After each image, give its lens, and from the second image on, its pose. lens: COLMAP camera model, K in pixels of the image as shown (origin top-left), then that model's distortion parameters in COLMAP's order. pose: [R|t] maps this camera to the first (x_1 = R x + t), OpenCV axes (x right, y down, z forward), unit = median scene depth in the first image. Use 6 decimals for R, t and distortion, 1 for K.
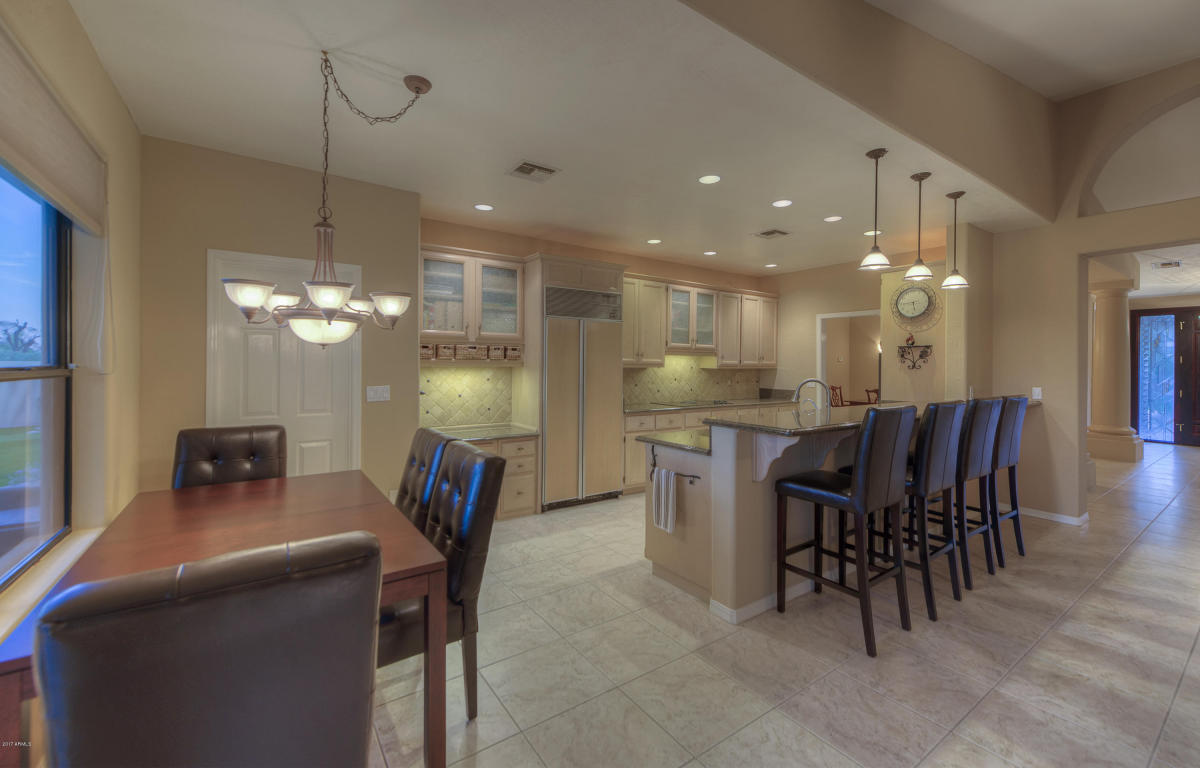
lens RADIAL K [[487.0, 0, 596.1], [0, 487.0, 365.3], [0, 0, 1]] dist [-0.007237, 0.000222]
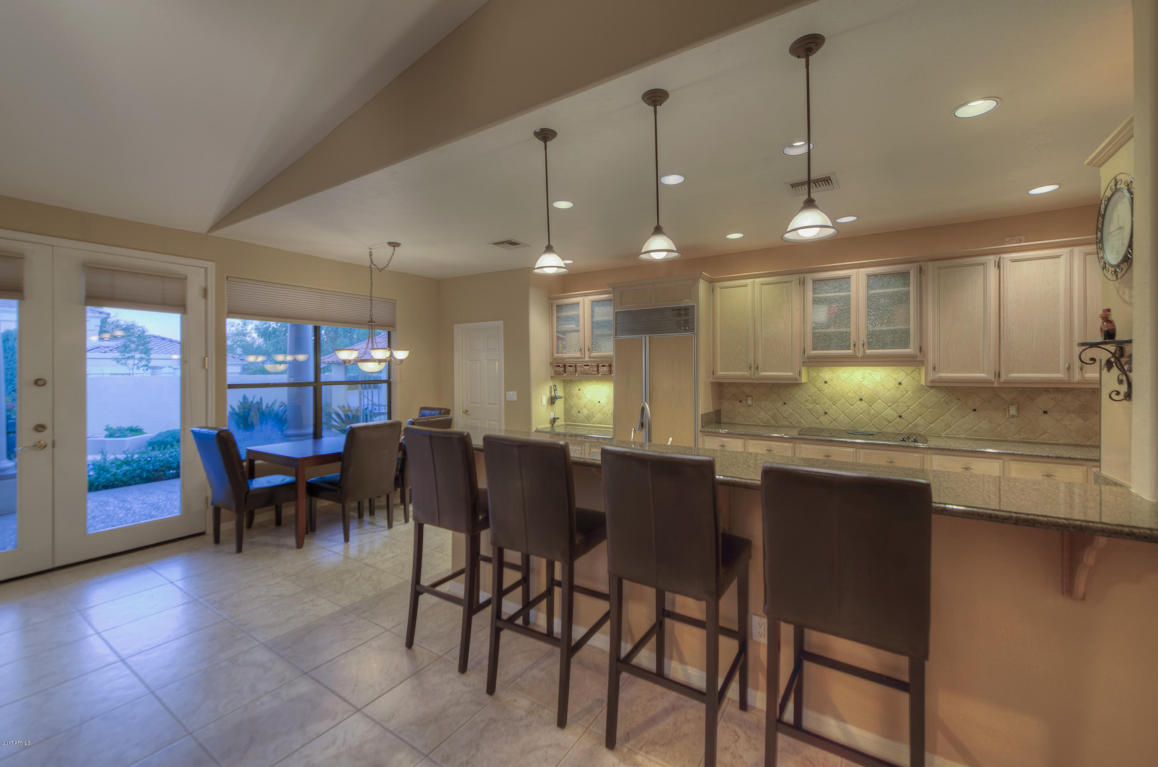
lens RADIAL K [[470.3, 0, 588.0], [0, 470.3, 373.6], [0, 0, 1]] dist [0.000654, -0.000372]
pose [[0.382097, -0.004164, -0.924113, 0.832022], [-0.002123, 0.999983, -0.005384, -0.006173], [0.924120, 0.004019, 0.382082, 0.471469]]
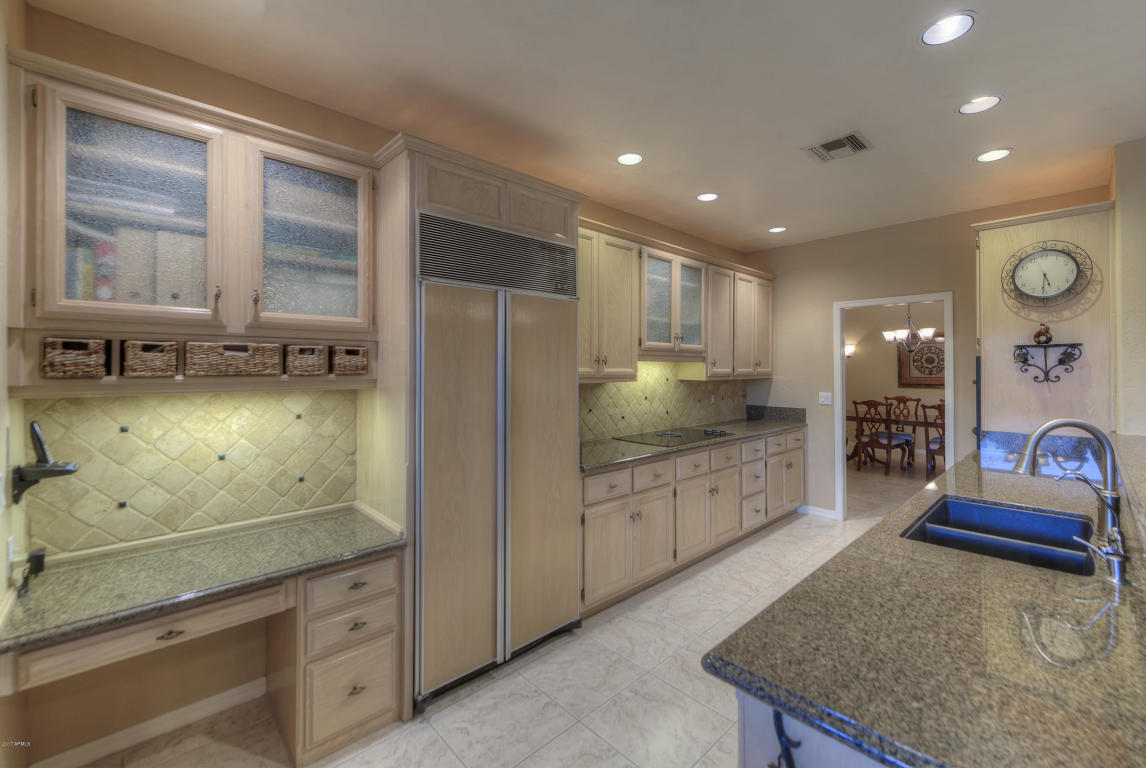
lens RADIAL K [[475.4, 0, 585.9], [0, 475.4, 364.1], [0, 0, 1]] dist [-0.001729, -0.000238]
pose [[0.987467, -0.007391, 0.157655, -0.019957], [0.009023, 0.999913, -0.009639, -0.014386], [-0.157570, 0.010940, 0.987447, 0.498923]]
